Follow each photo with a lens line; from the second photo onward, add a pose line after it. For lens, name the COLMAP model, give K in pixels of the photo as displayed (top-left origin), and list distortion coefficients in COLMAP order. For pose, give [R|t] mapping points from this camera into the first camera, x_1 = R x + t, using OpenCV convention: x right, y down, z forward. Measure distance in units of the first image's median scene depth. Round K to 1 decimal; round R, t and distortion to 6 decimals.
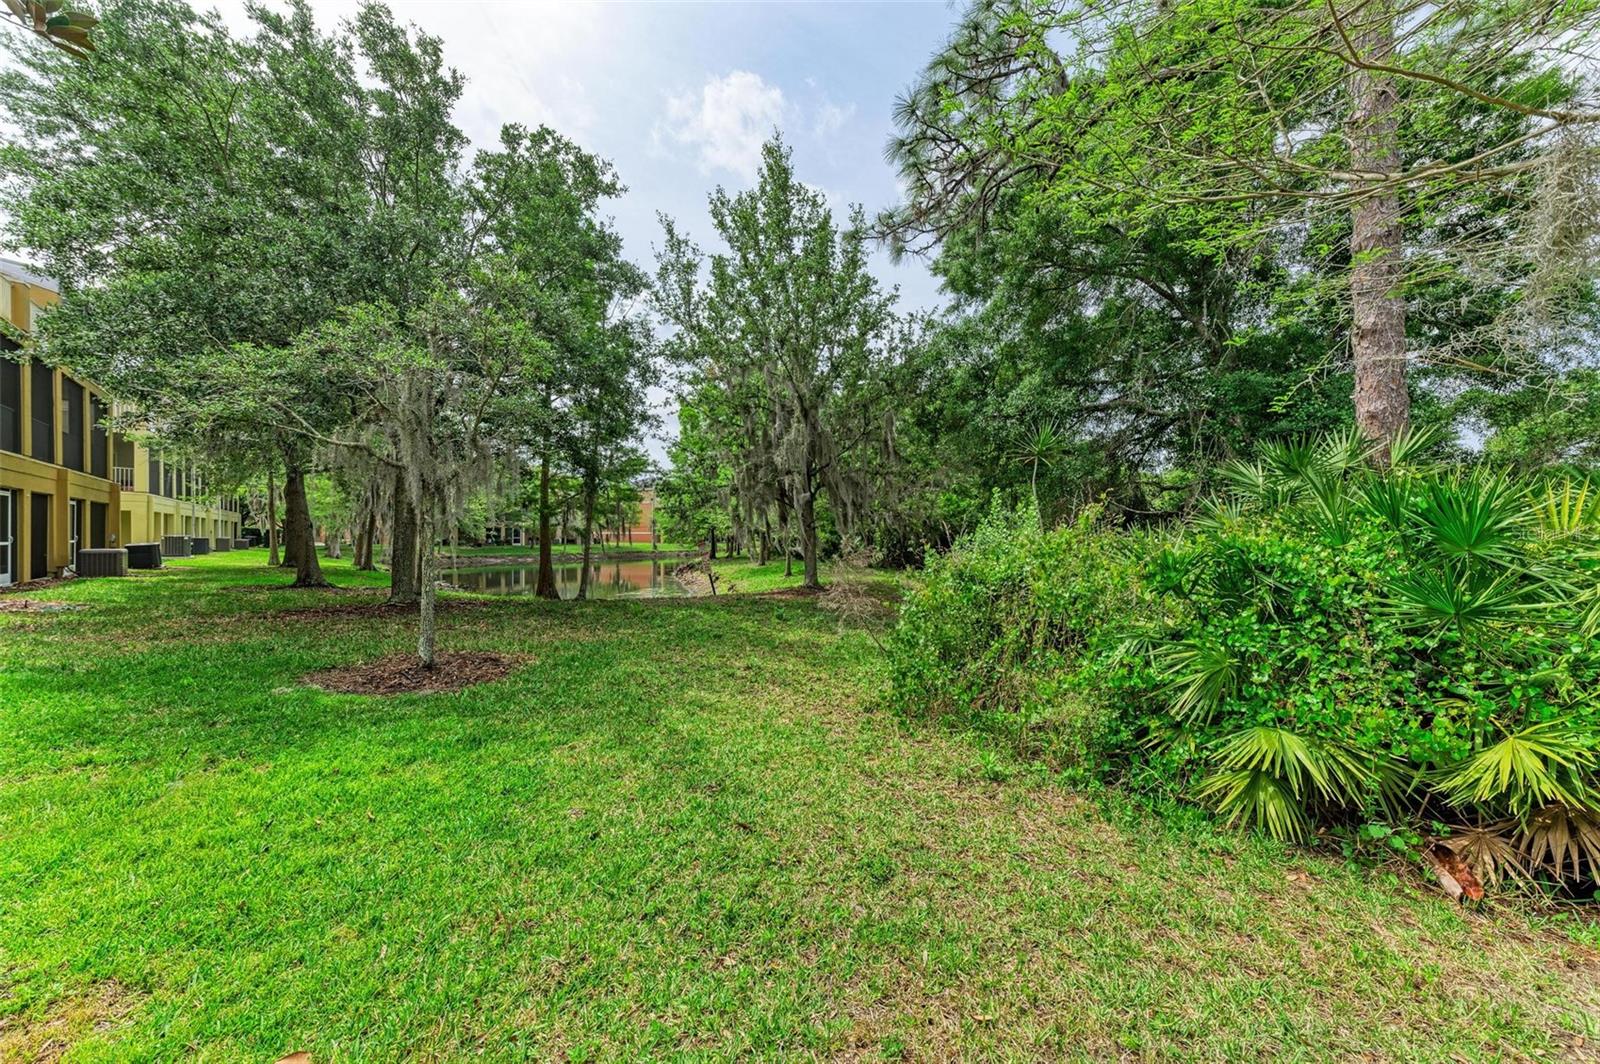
lens RADIAL K [[534.4, 0, 800.0], [0, 534.4, 532.0], [0, 0, 1]] dist [0.008843, -0.003664]
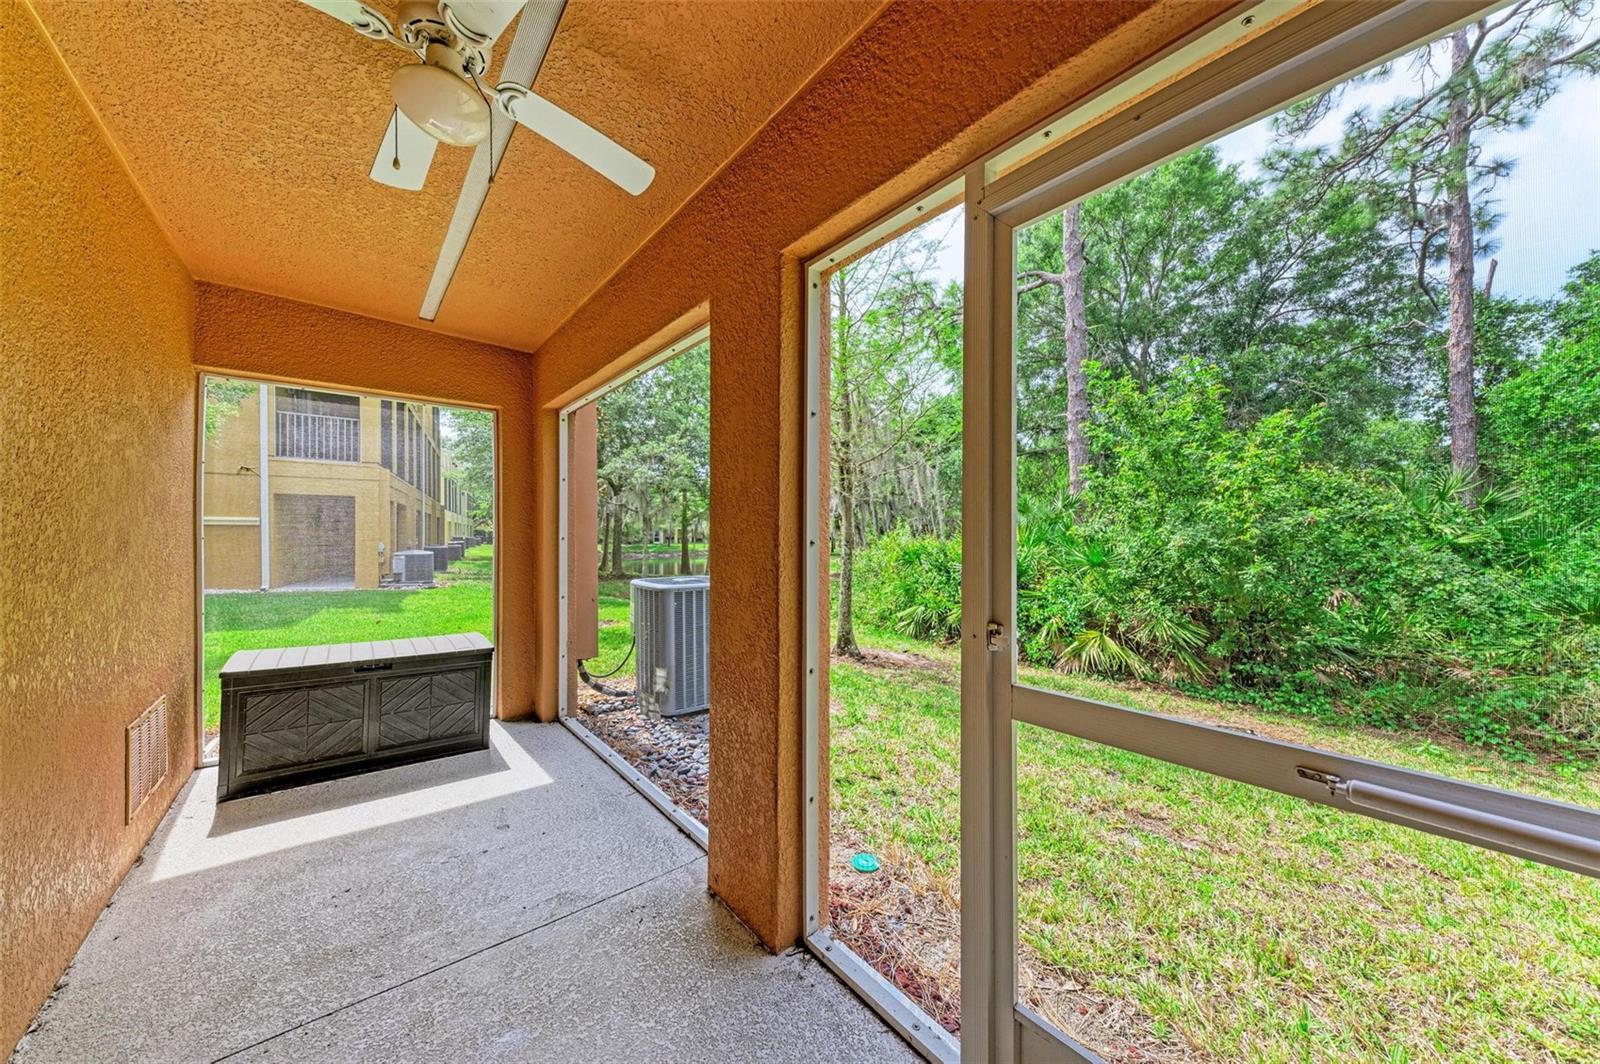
lens RADIAL K [[534.4, 0, 800.0], [0, 534.4, 532.0], [0, 0, 1]] dist [0.008843, -0.003664]
pose [[0.976900, 0.001454, -0.213692, 0.091332], [-0.001187, 0.999998, 0.001382, -0.006438], [0.213694, -0.001096, 0.976900, -0.222970]]
